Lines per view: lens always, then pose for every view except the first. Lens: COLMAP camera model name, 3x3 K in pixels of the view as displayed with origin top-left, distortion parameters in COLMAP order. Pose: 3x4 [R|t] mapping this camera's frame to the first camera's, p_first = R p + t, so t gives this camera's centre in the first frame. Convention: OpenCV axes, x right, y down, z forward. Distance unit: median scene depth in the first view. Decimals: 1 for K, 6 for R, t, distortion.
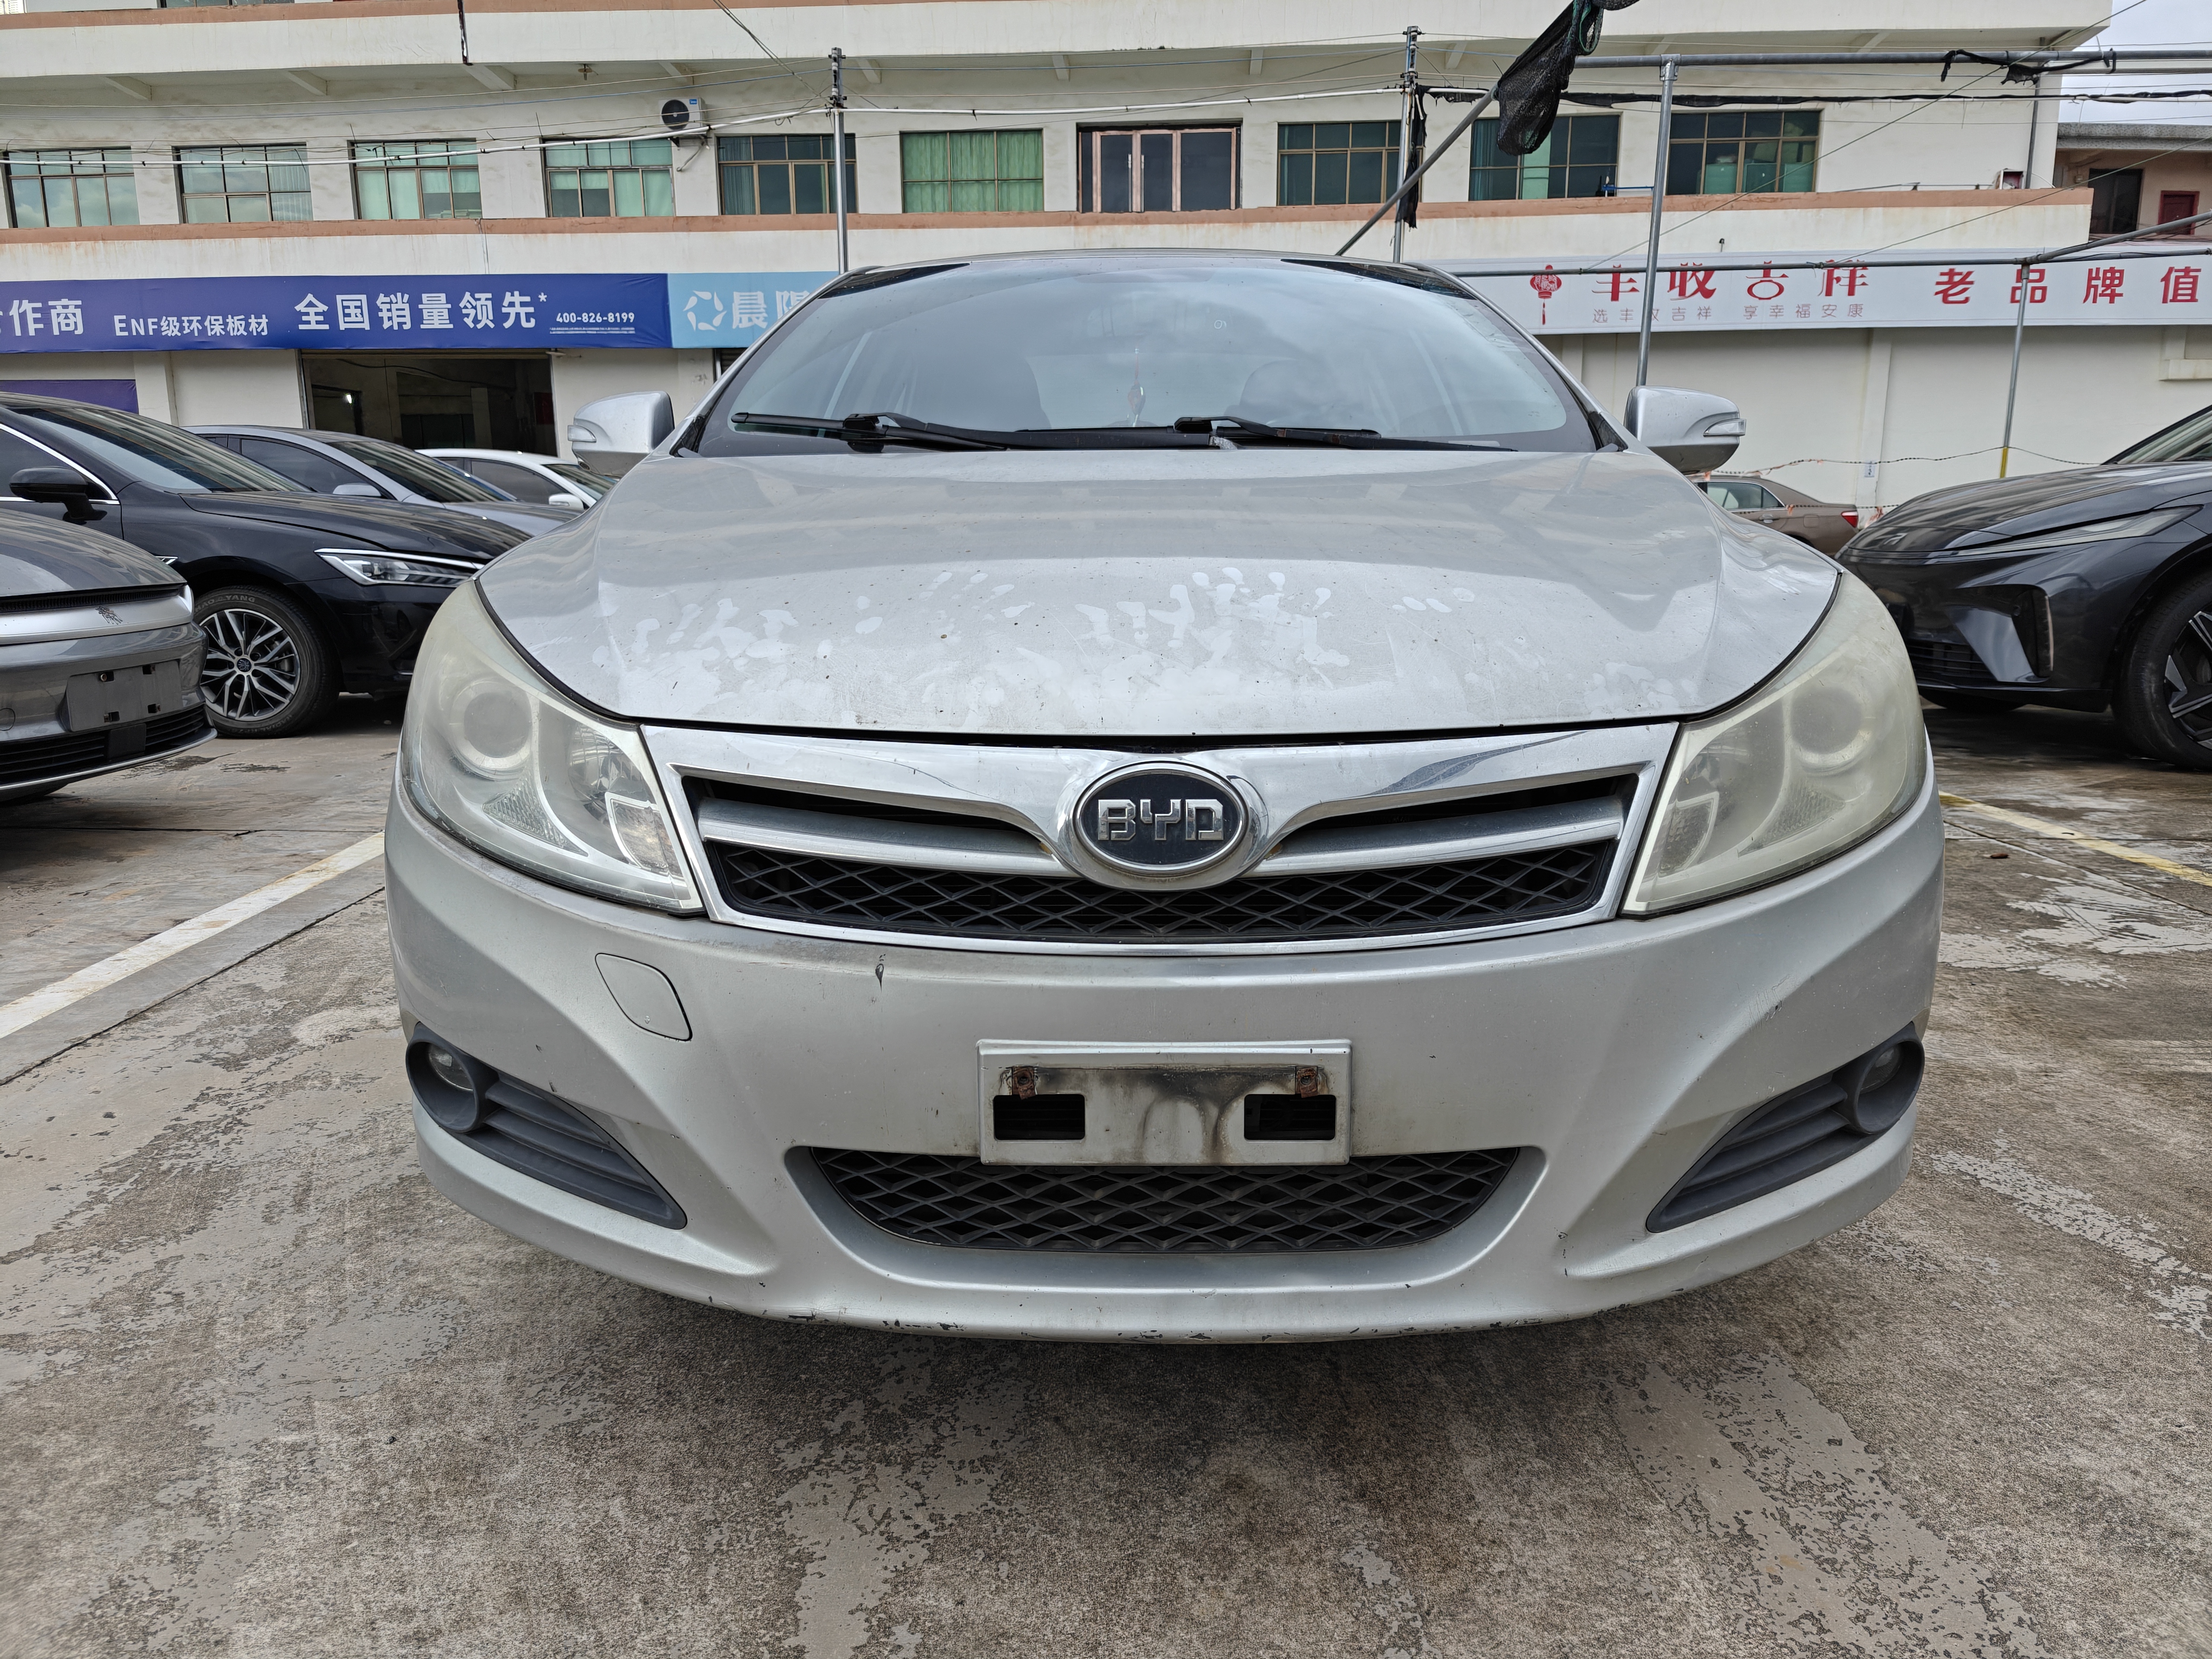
lens RADIAL K [[1504.6, 0, 1110.4], [0, 1504.6, 806.6], [0, 0, 1]] dist [0.056403, -0.058850]
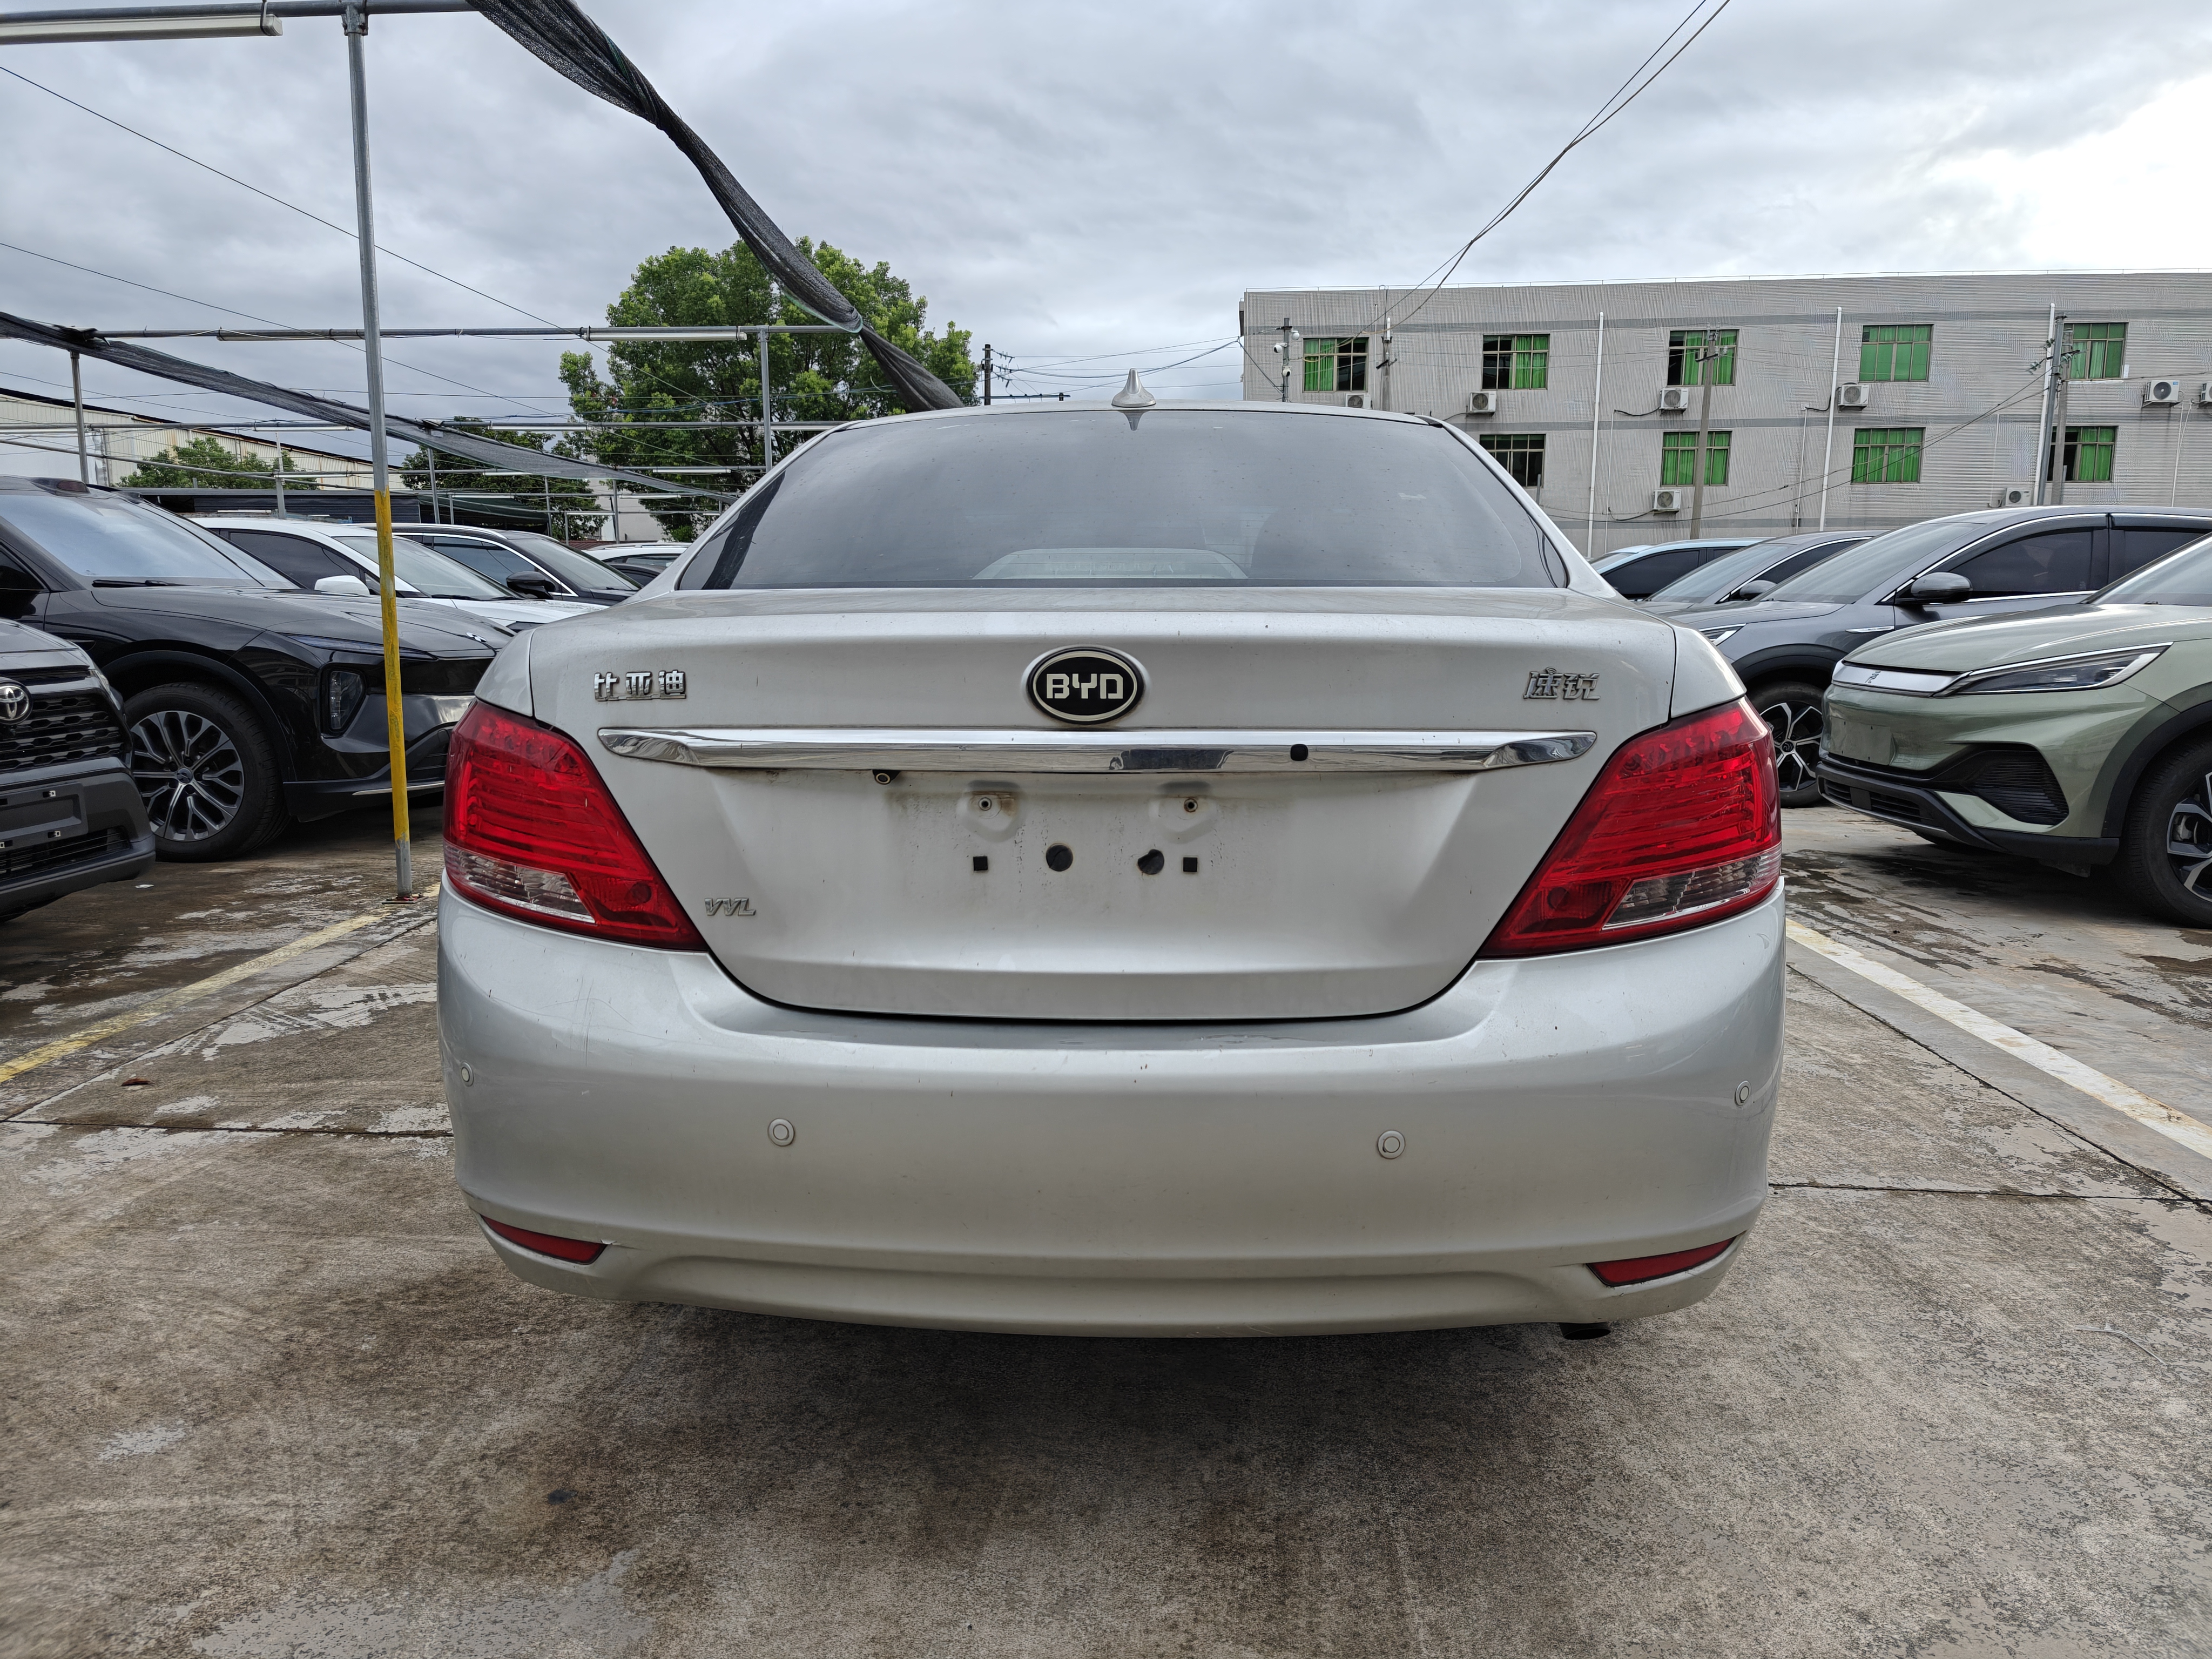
lens RADIAL K [[1504.6, 0, 1118.6], [0, 1504.6, 822.4], [0, 0, 1]] dist [0.056403, -0.058850]
pose [[-0.999293, 0.001311, 0.037586, 0.003254], [0.013580, 0.944544, 0.328103, -0.562727], [-0.035071, 0.328382, -0.943894, 2.588058]]
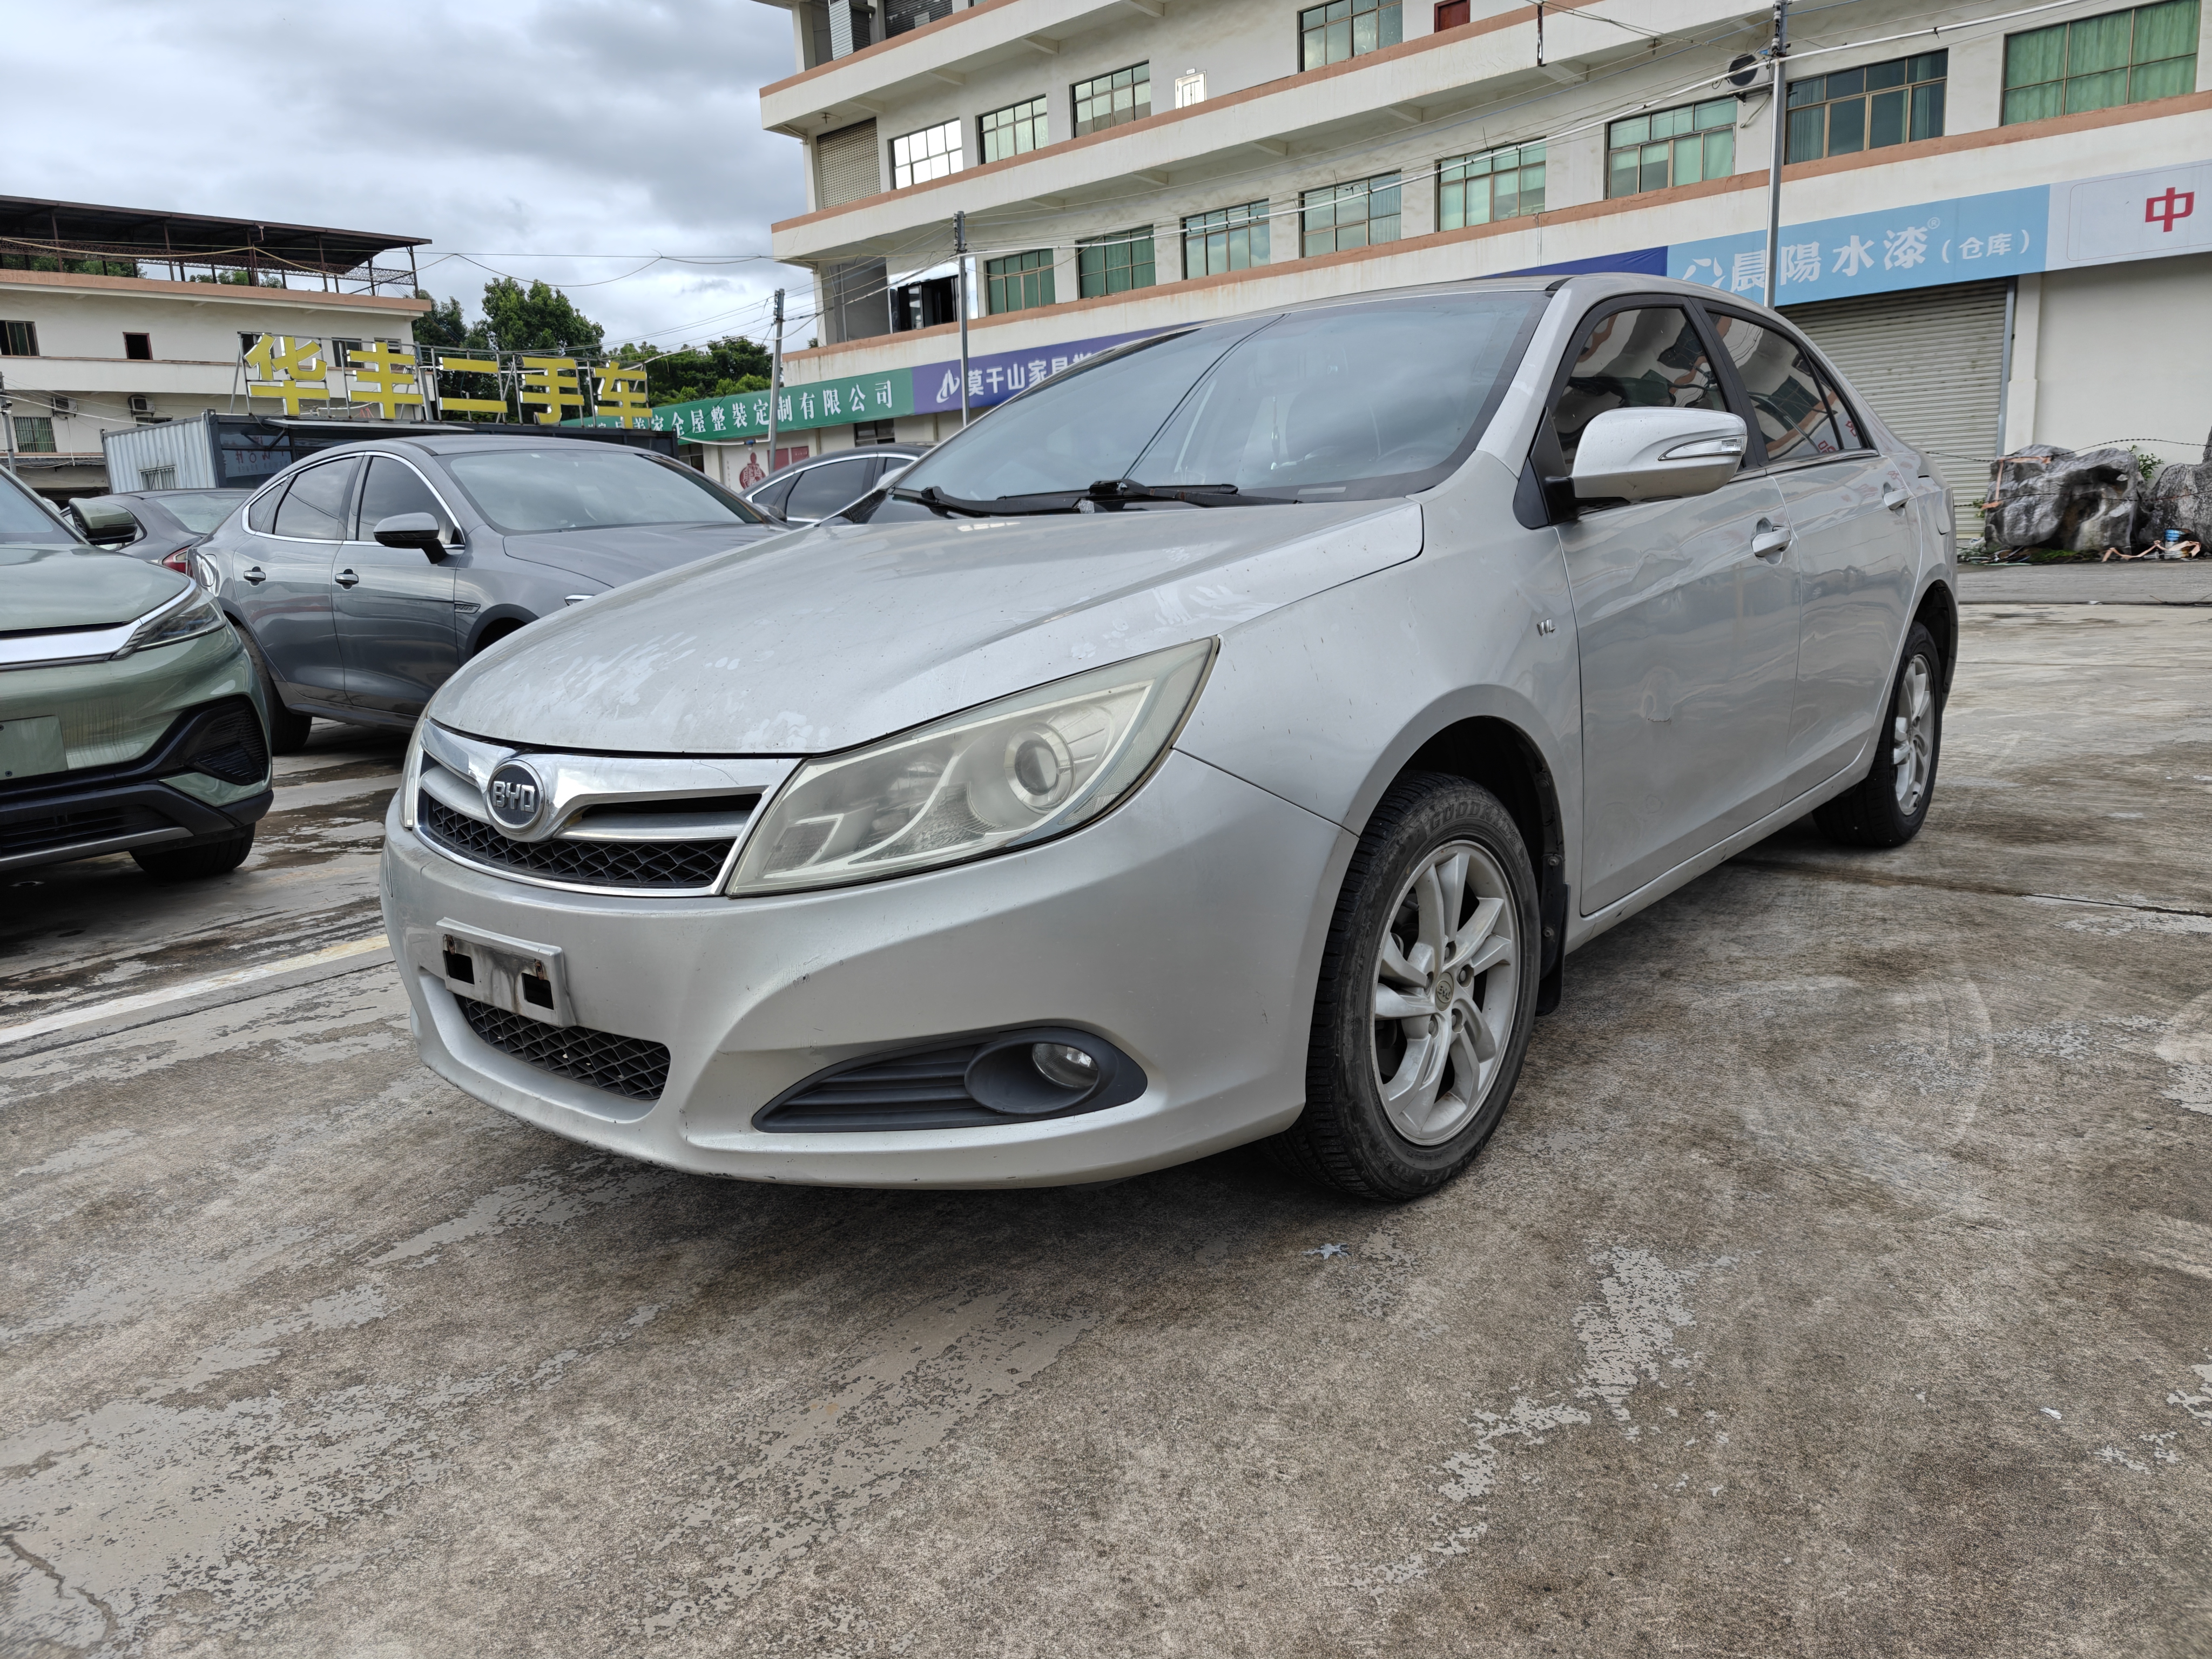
lens RADIAL K [[1504.6, 0, 1112.0], [0, 1504.6, 791.7], [0, 0, 1]] dist [0.056403, -0.058850]
pose [[0.774591, 0.083296, -0.626954, 0.684195], [-0.077159, 0.996330, 0.037042, -0.046549], [0.627739, 0.019683, 0.778175, 0.064617]]
